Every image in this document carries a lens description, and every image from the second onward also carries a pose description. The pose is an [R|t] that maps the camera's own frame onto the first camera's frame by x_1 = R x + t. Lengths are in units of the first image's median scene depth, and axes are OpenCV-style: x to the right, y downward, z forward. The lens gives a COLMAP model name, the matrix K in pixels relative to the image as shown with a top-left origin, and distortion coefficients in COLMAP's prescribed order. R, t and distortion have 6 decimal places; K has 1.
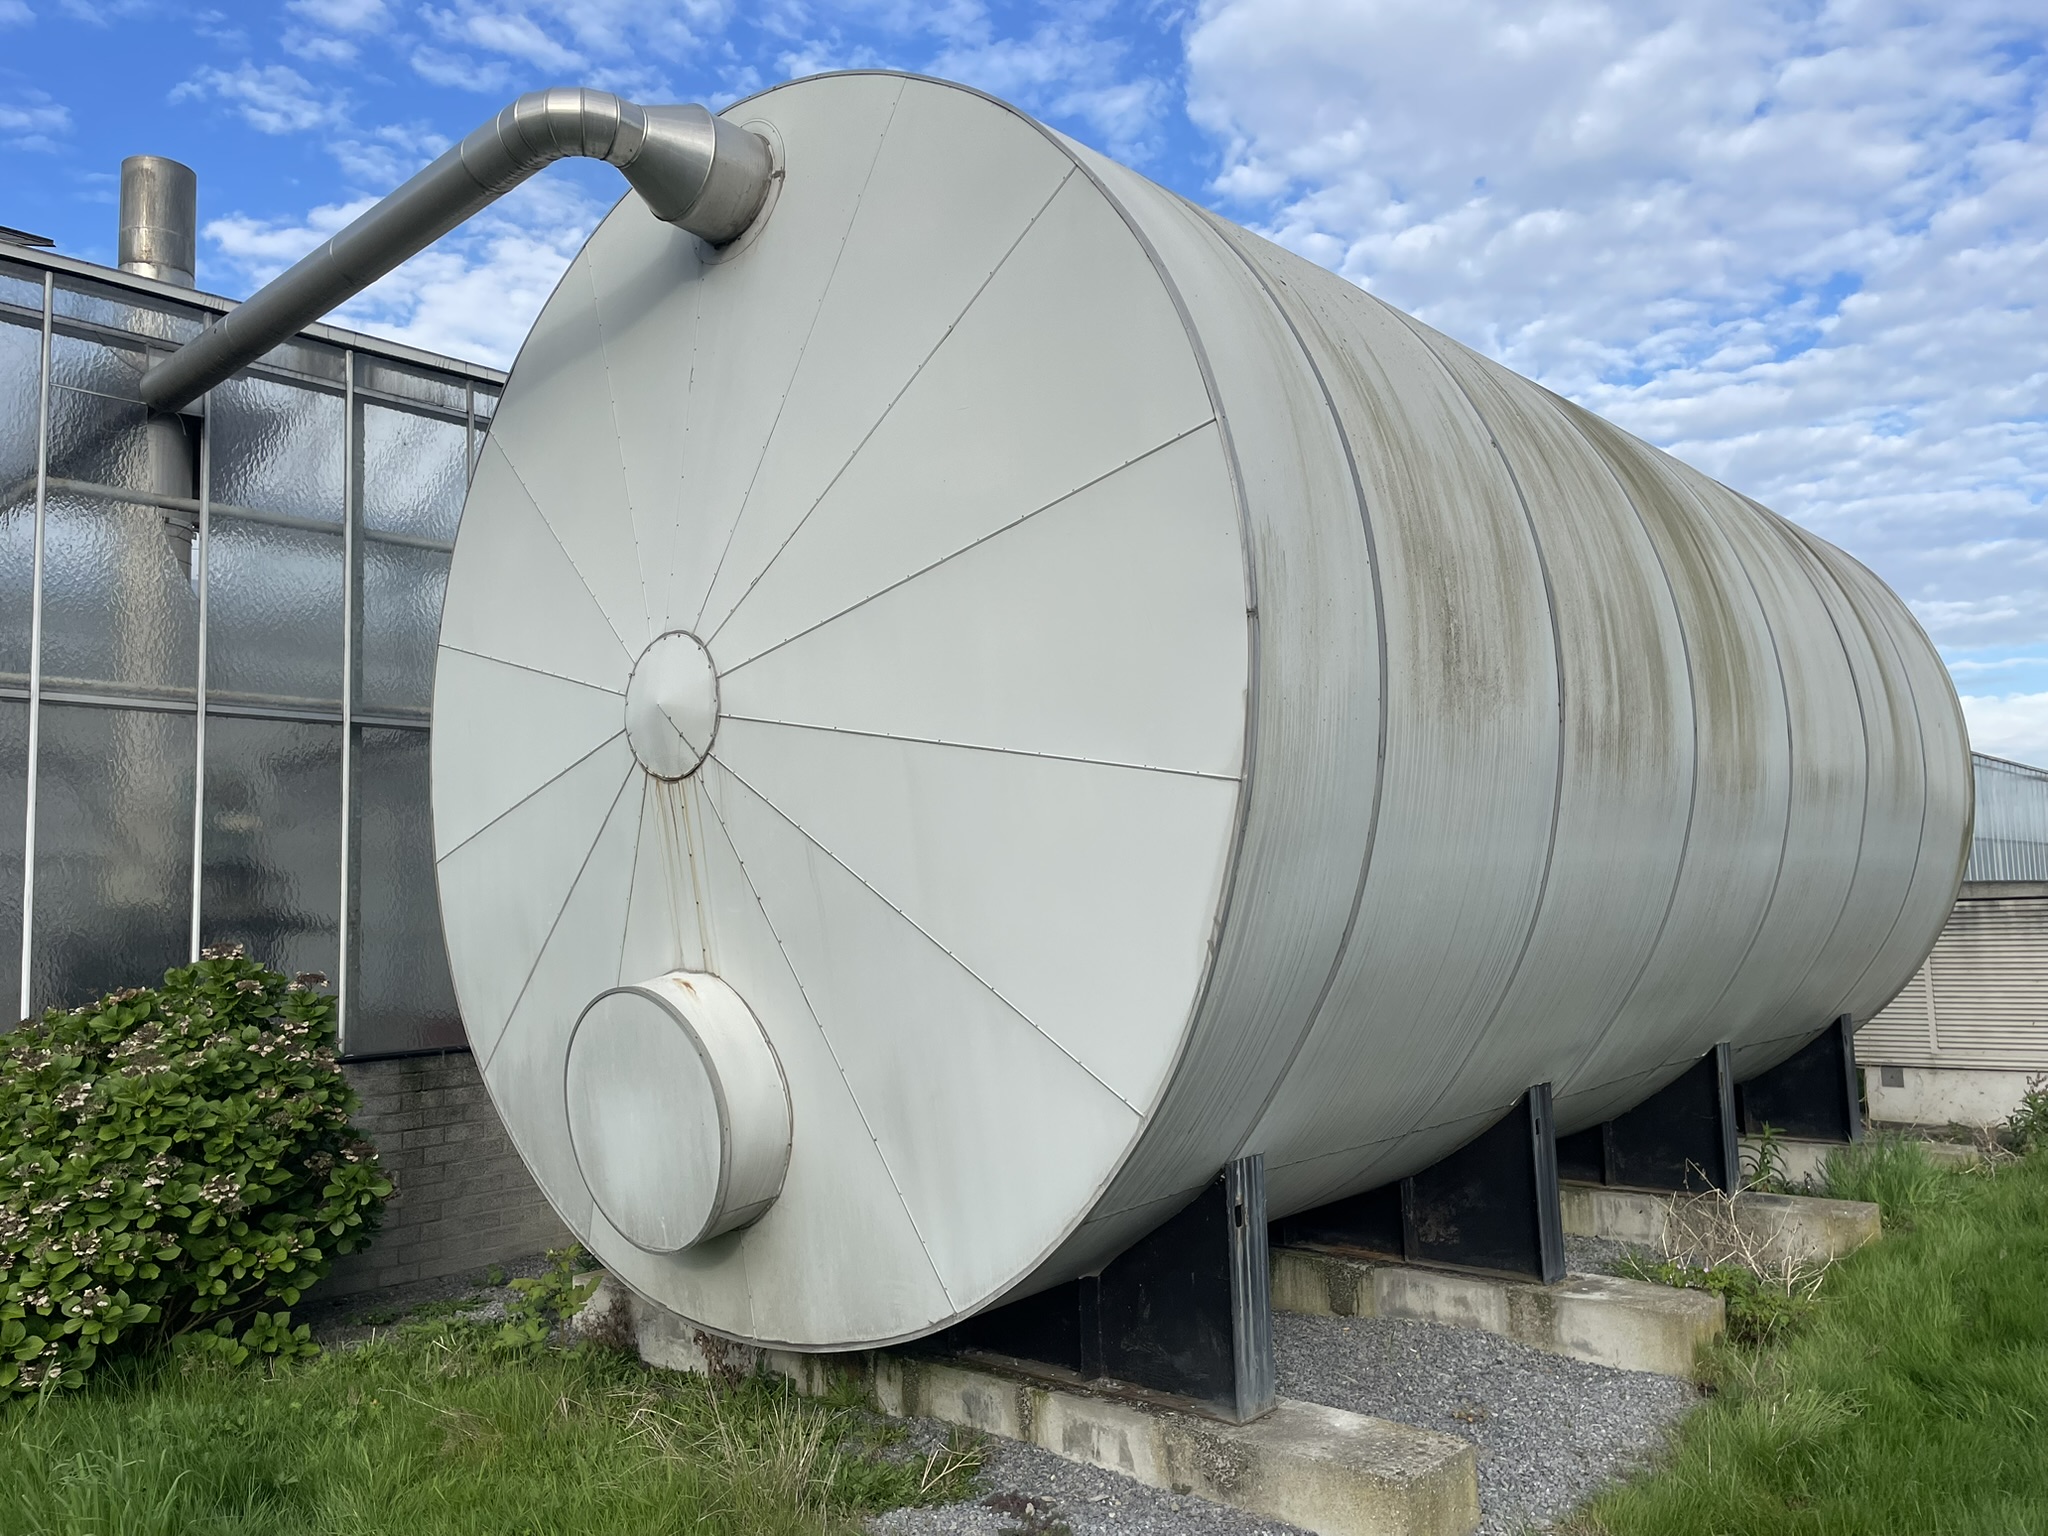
lens RADIAL K [[1533.0, 0, 1024.0], [0, 1533.0, 768.0], [0, 0, 1]] dist [0.091541, -0.114343]
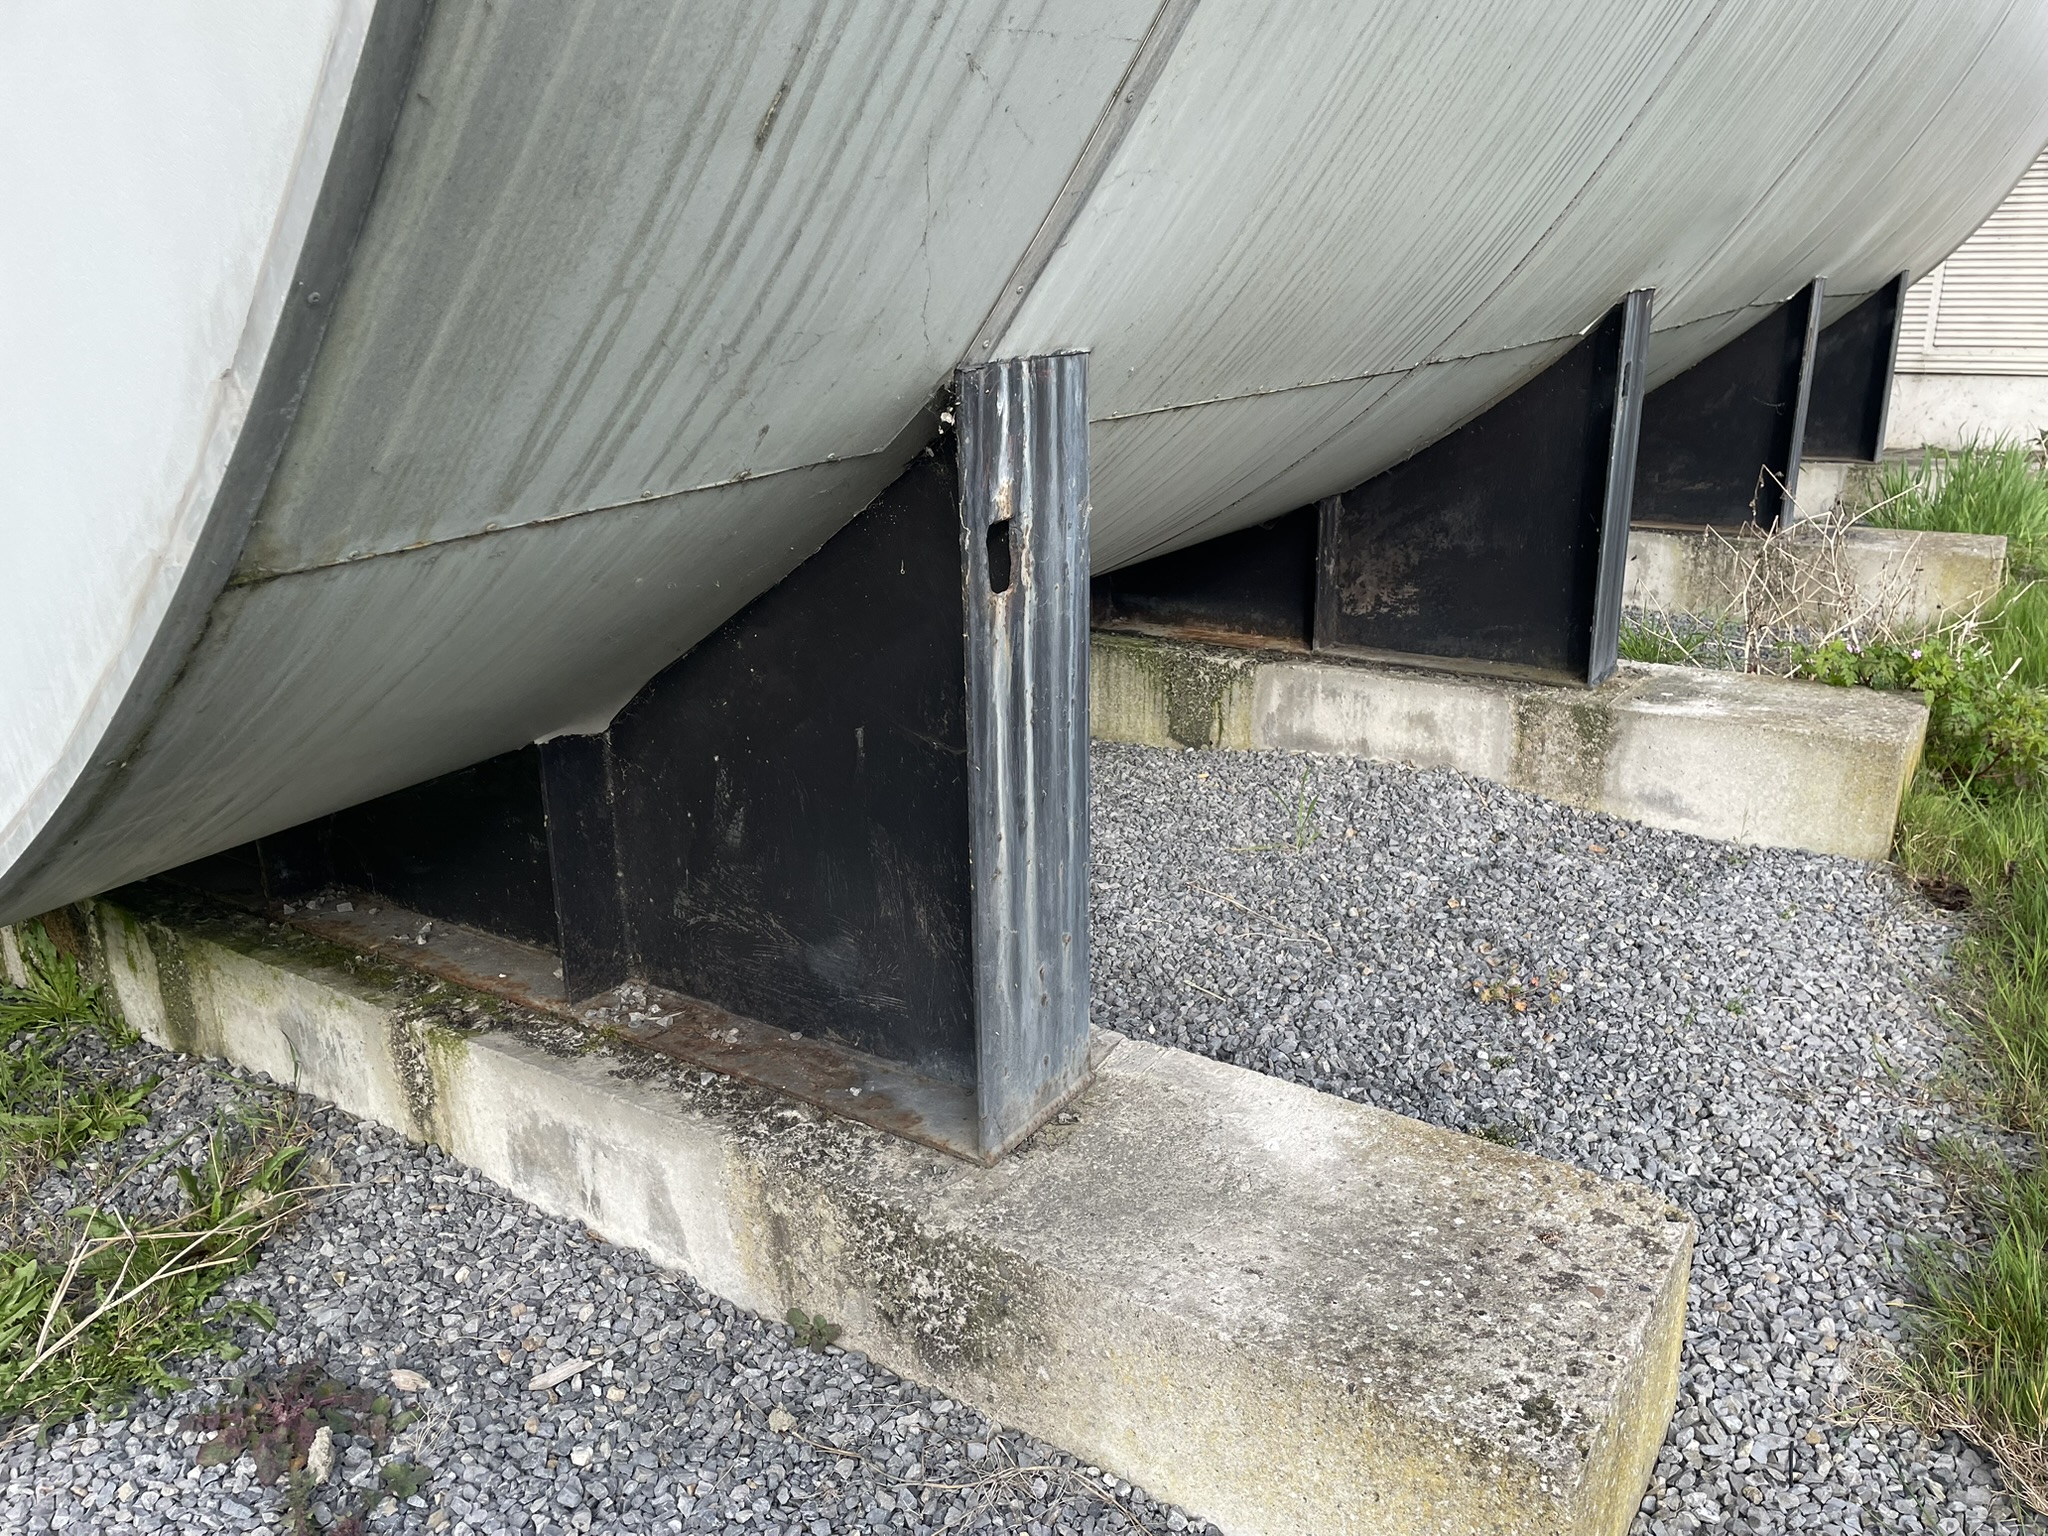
lens RADIAL K [[1533.0, 0, 1024.0], [0, 1533.0, 768.0], [0, 0, 1]] dist [0.091541, -0.114343]
pose [[0.990194, -0.029395, 0.136573, 0.090147], [-0.025841, 0.922205, 0.385838, 0.188655], [-0.137290, -0.385584, 0.912402, 0.632198]]
